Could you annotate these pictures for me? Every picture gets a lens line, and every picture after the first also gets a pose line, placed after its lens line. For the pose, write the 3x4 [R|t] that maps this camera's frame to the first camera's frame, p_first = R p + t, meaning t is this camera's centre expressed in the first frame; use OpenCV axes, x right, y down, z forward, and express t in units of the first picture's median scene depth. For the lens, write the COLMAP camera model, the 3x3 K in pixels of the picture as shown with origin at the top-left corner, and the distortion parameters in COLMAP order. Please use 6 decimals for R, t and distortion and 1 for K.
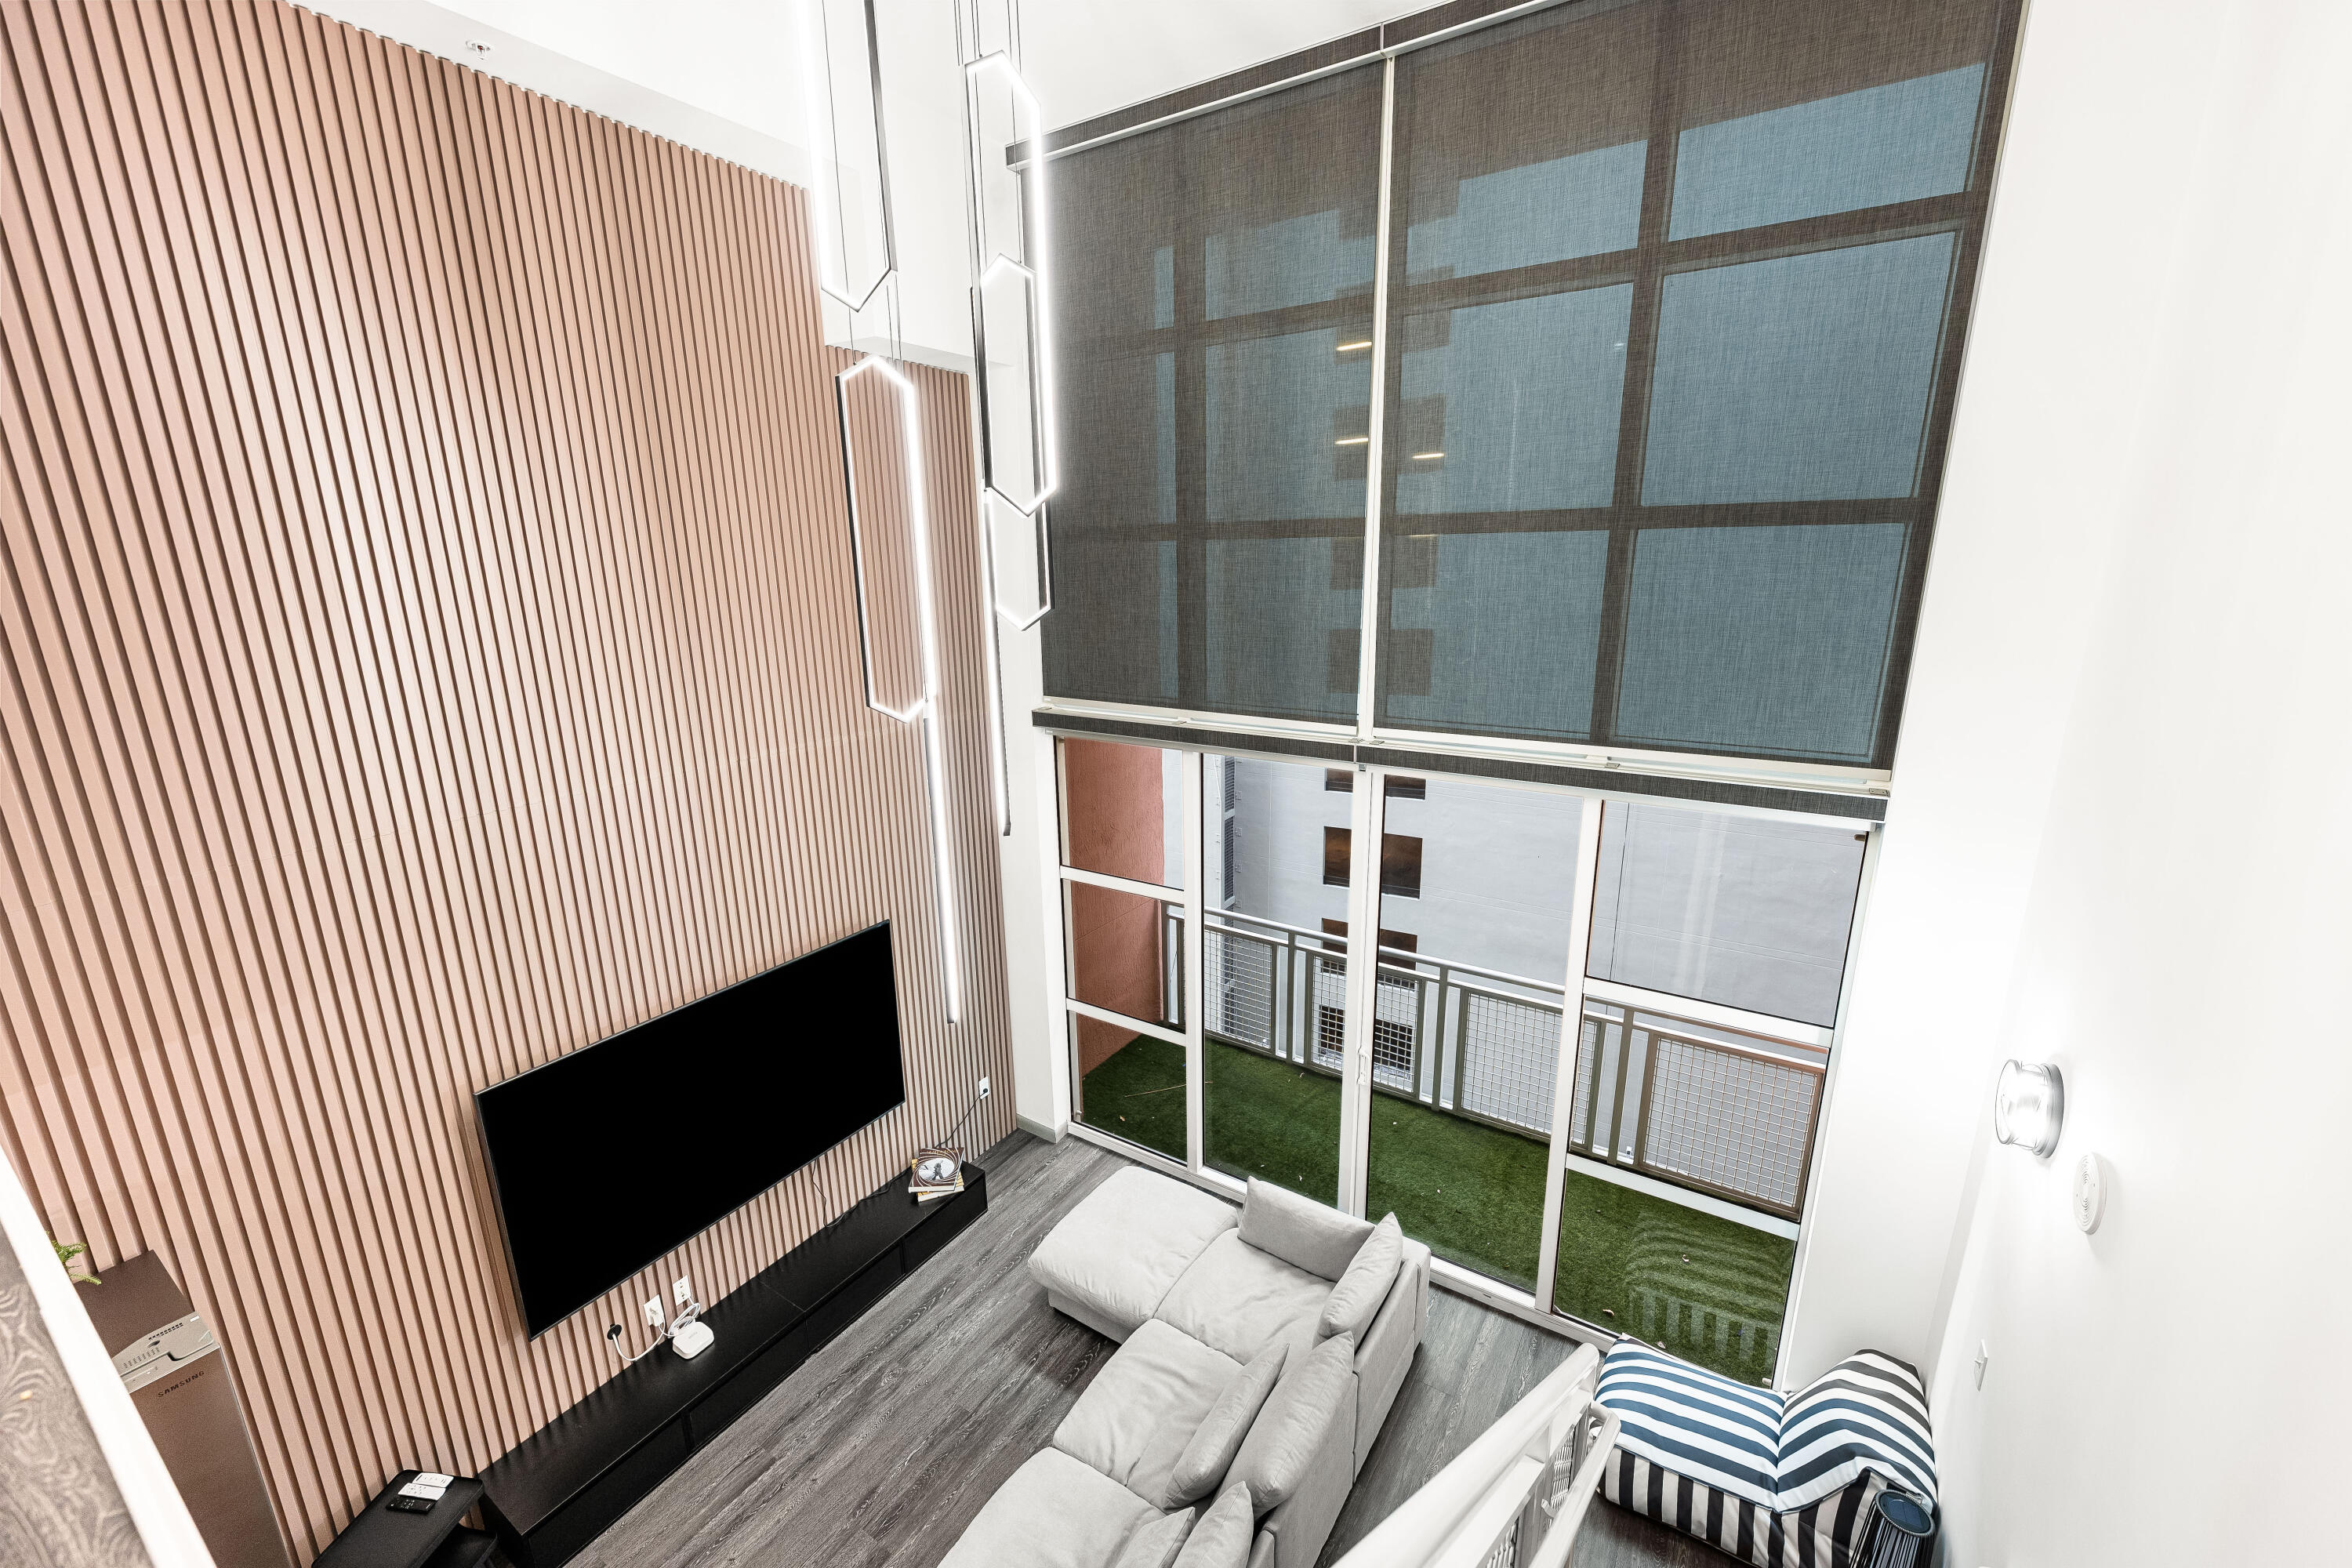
lens RADIAL K [[935.4, 0, 1161.1], [0, 935.4, 782.0], [0, 0, 1]] dist [-0.000648, -0.001015]
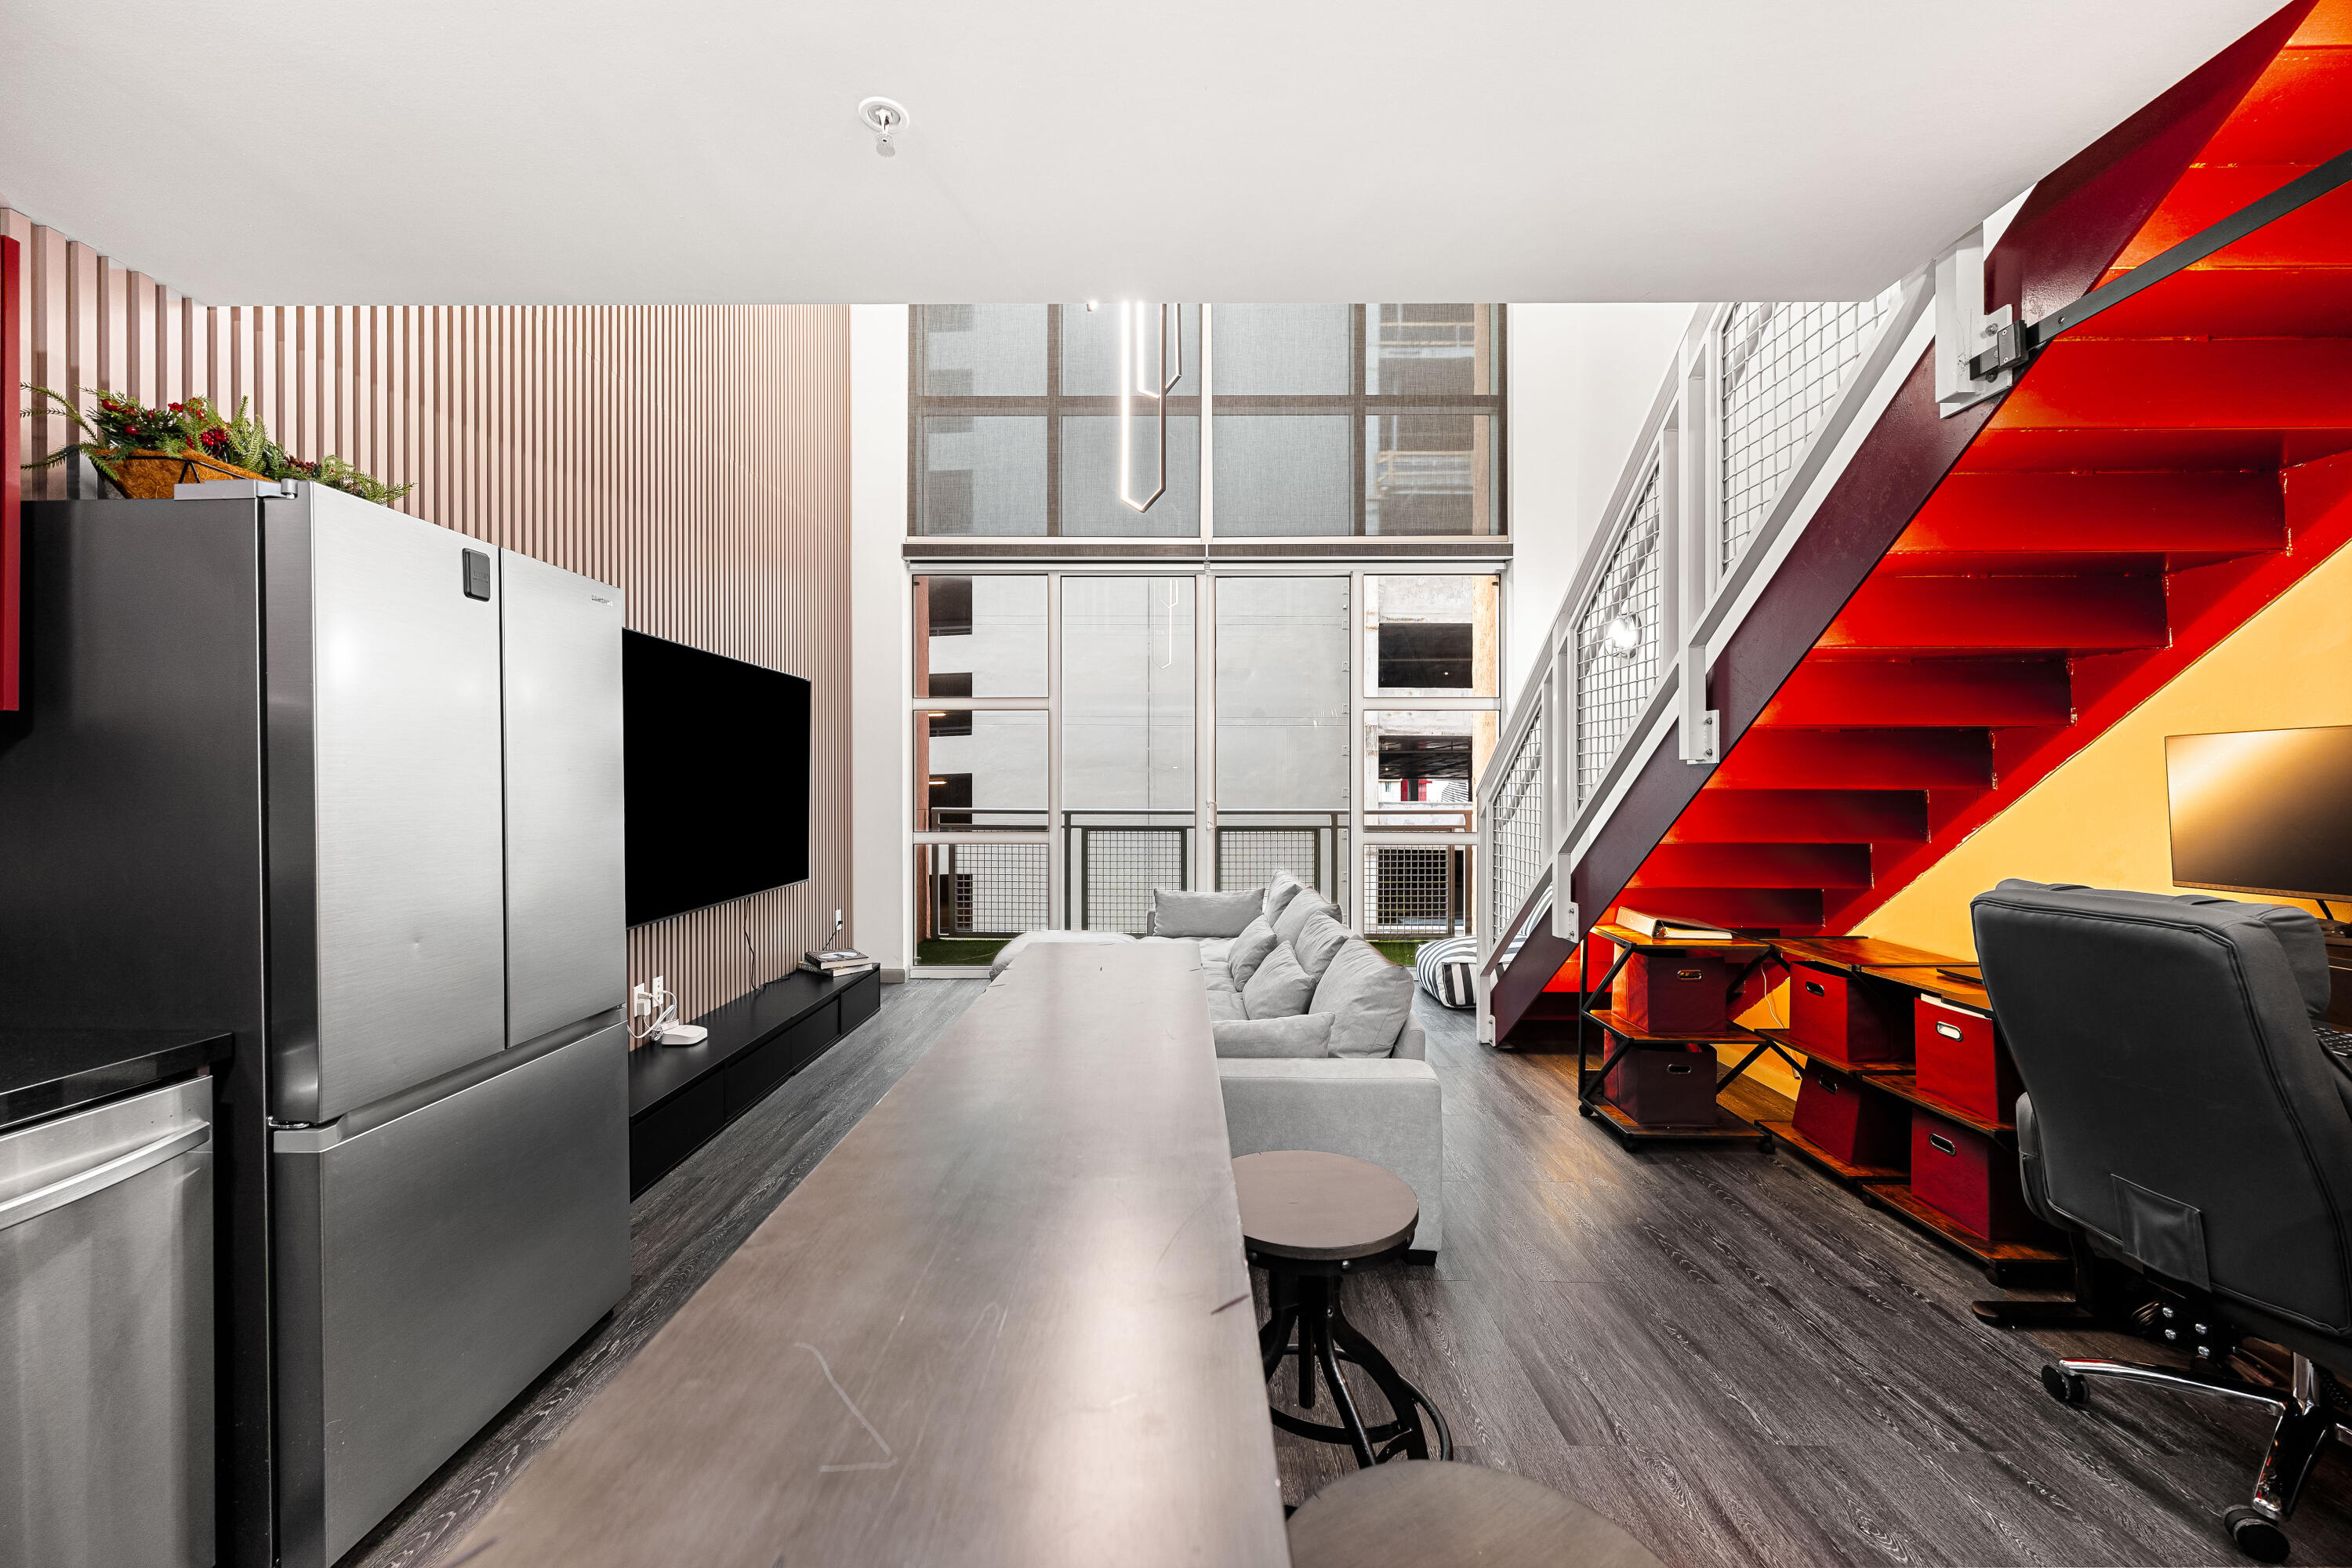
lens RADIAL K [[935.4, 0, 1169.6], [0, 935.4, 782.6], [0, 0, 1]] dist [-0.000648, -0.001015]
pose [[0.840388, 0.018846, 0.541657, -0.583883], [0.116526, 0.969741, -0.214534, 0.594011], [-0.529310, 0.243409, 0.812763, -0.016521]]
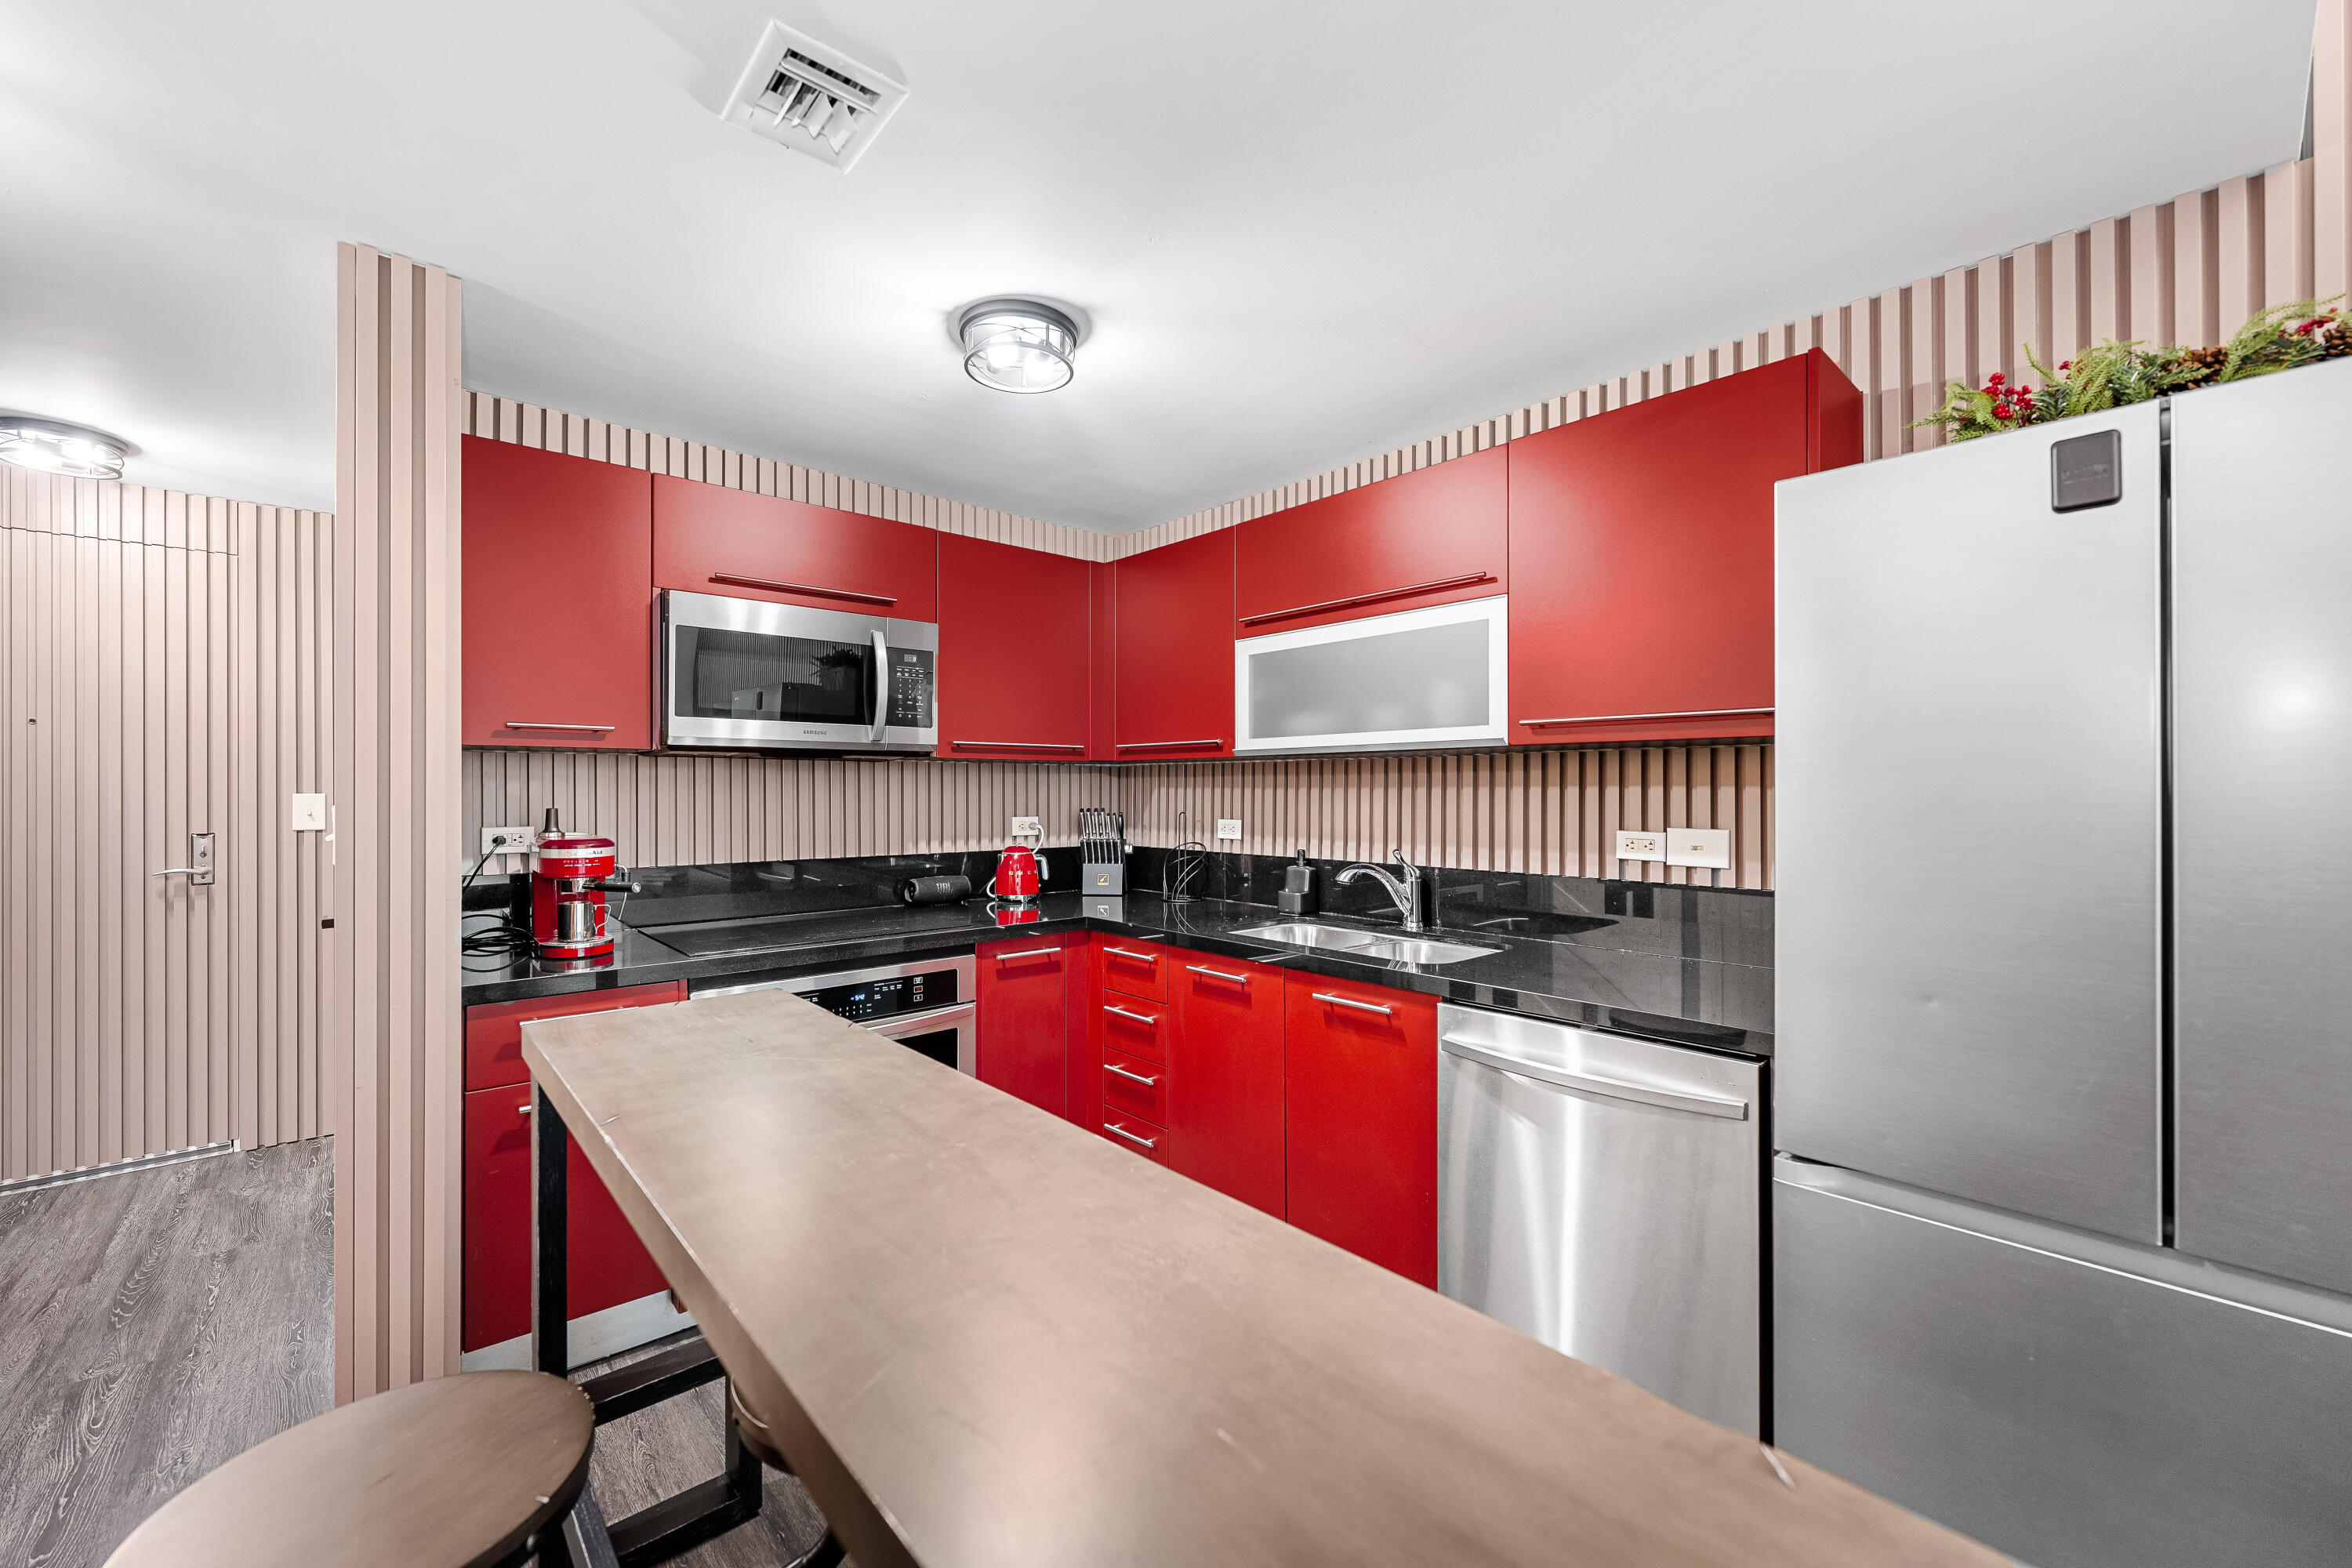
lens RADIAL K [[935.4, 0, 1165.7], [0, 935.4, 792.0], [0, 0, 1]] dist [-0.000648, -0.001015]
pose [[-0.263592, 0.018968, -0.964448, -0.284236], [-0.229919, 0.969757, 0.081911, 0.505038], [0.936833, 0.243336, -0.251259, 0.310855]]
